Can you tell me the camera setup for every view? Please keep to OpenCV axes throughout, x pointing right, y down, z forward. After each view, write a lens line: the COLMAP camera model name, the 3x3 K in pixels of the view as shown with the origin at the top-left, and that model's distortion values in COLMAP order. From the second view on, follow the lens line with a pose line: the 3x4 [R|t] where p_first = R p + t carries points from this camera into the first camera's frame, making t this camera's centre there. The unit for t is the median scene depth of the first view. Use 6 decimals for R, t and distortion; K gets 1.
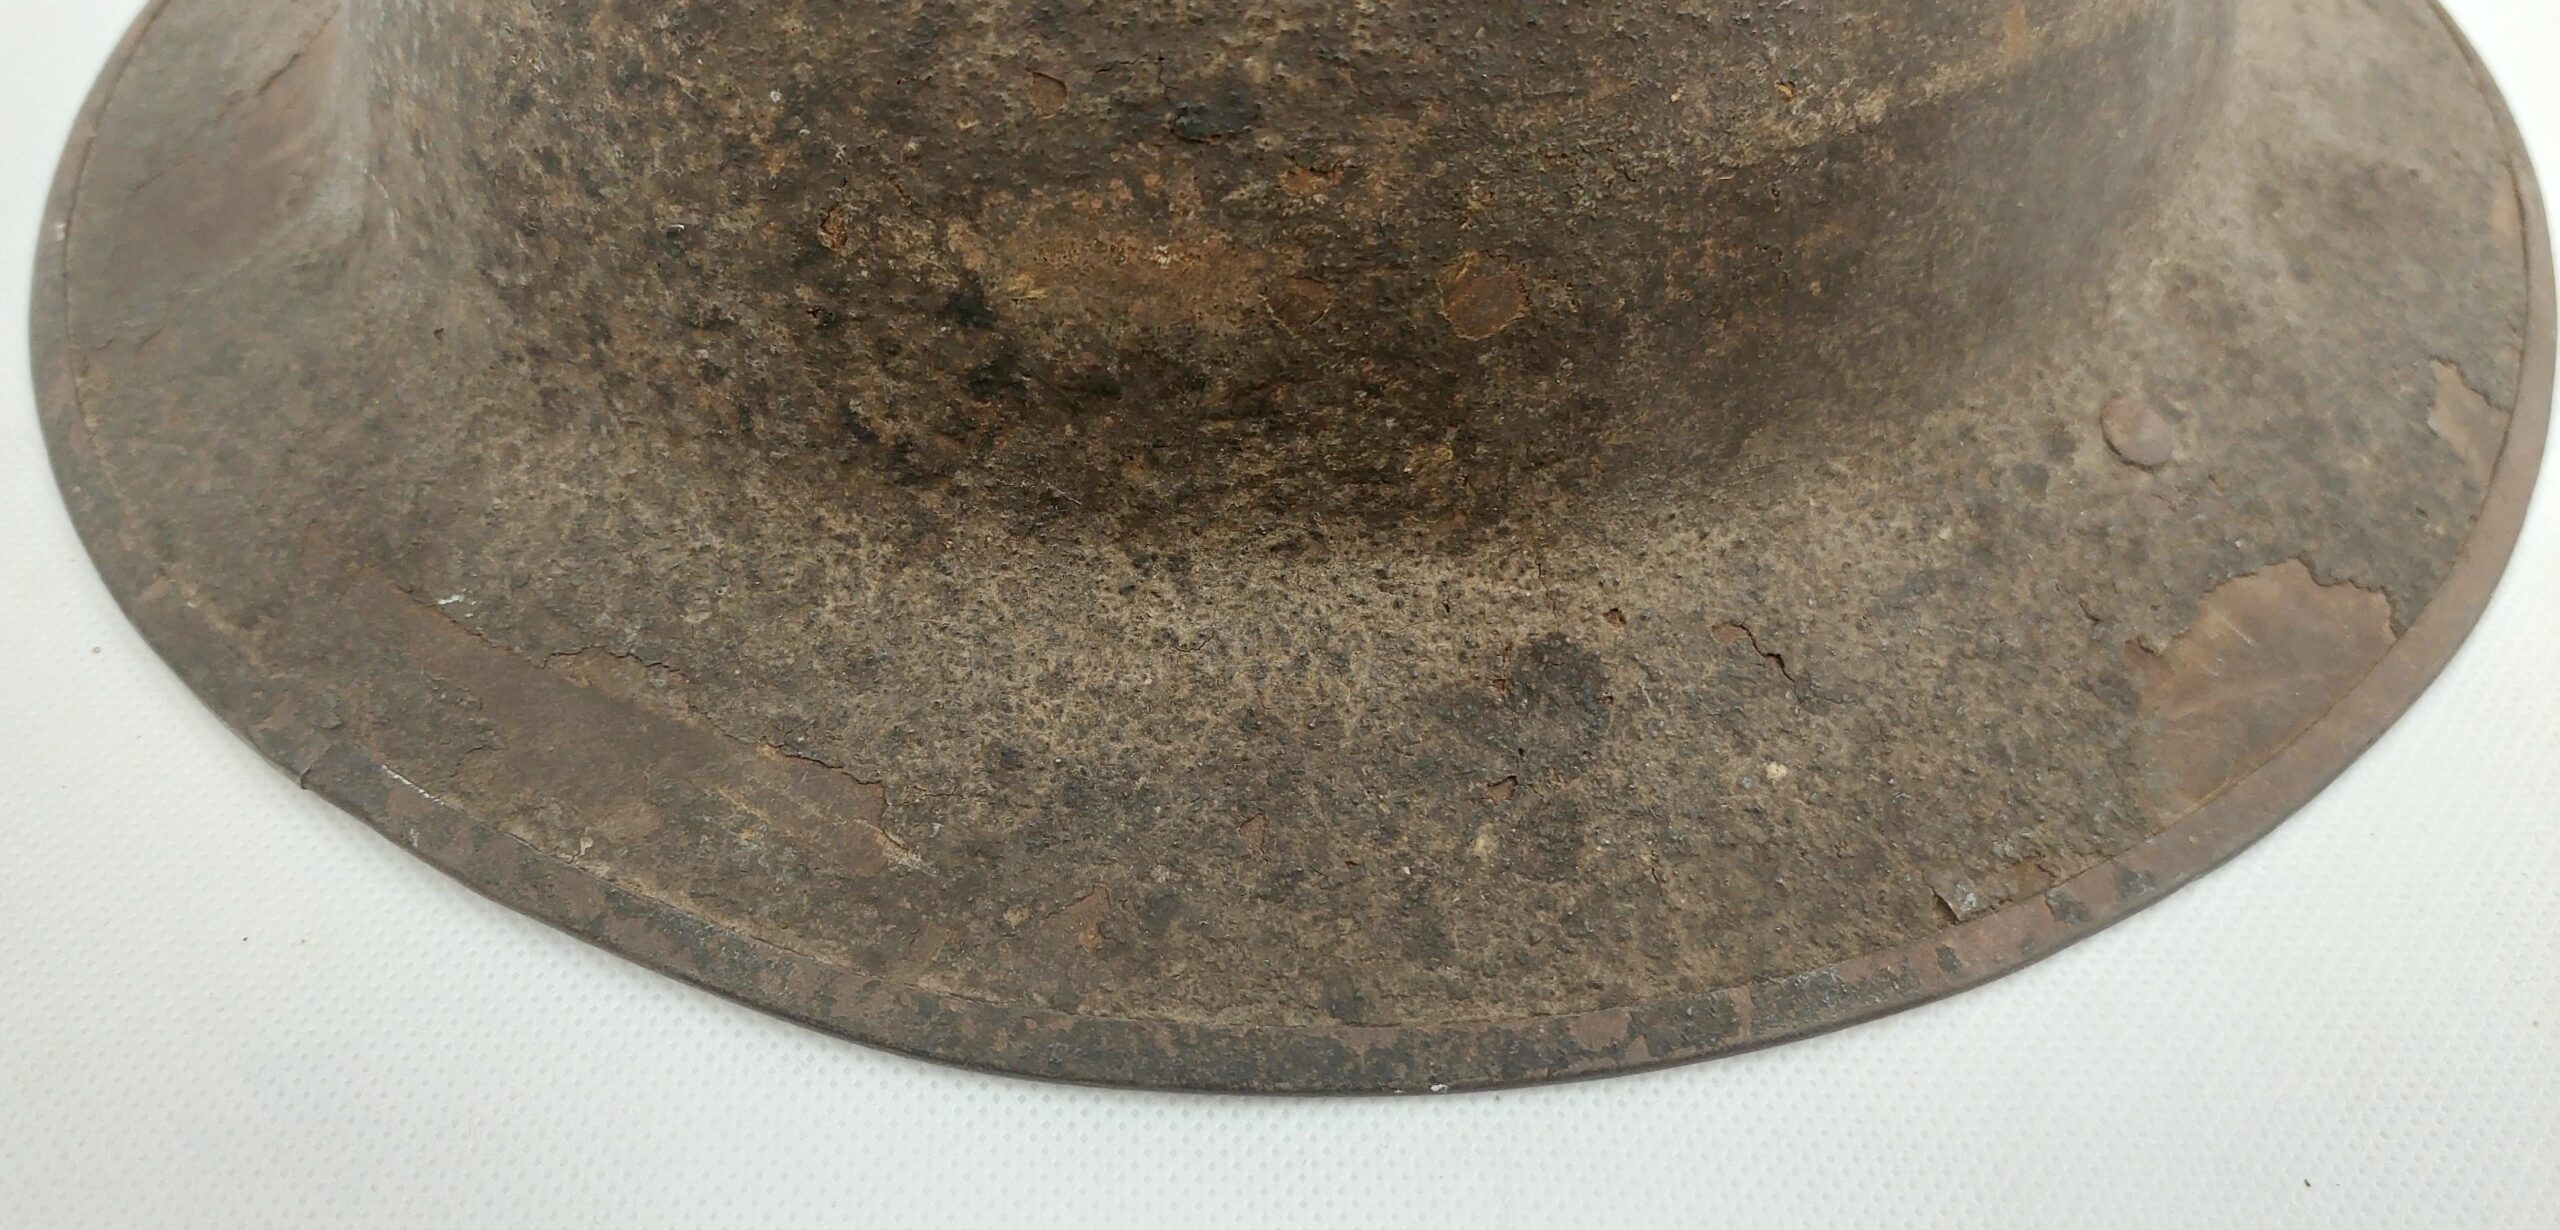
lens RADIAL K [[2055.1, 0, 1176.0], [0, 2055.1, 581.5], [0, 0, 1]] dist [0.066120, -0.129073]
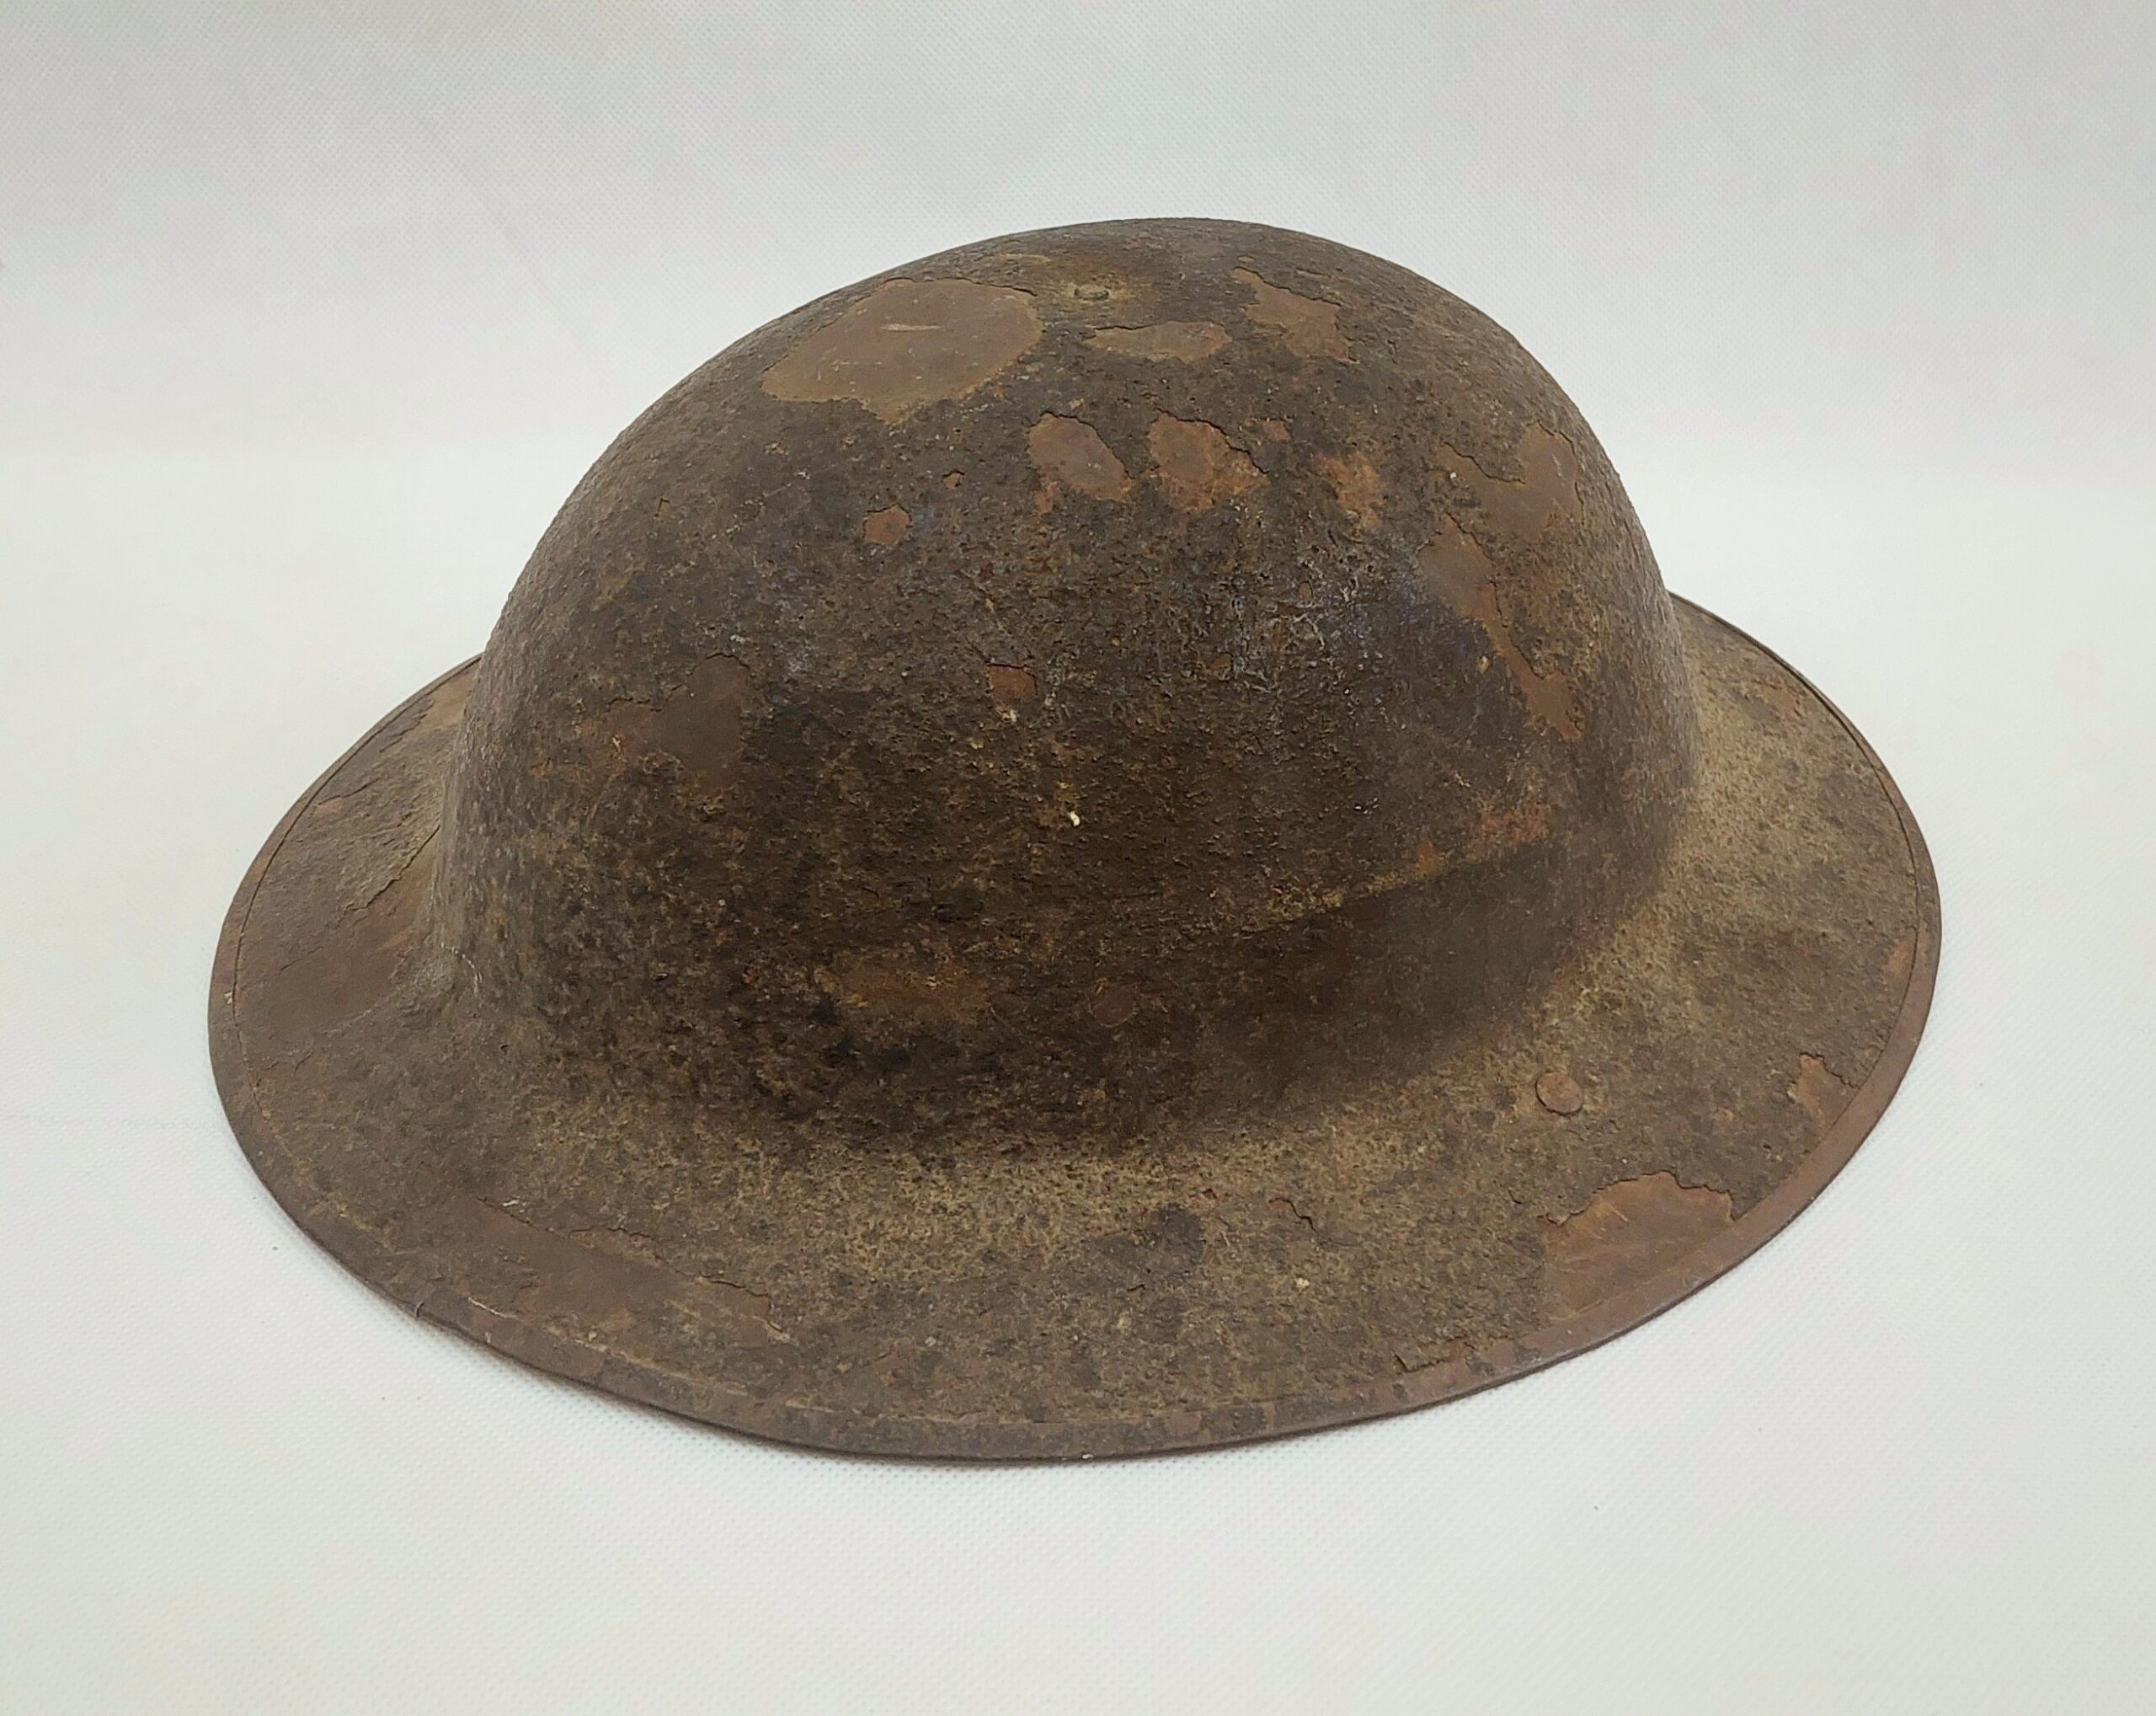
lens RADIAL K [[2816.5, 0, 1213.8], [0, 2816.5, 820.2], [0, 0, 1]] dist [0.214322, 0.000000]
pose [[0.999877, -0.015586, -0.001446, 0.227907], [0.014727, 0.968022, -0.250434, 0.304854], [0.005303, 0.250382, 0.968133, -1.337477]]
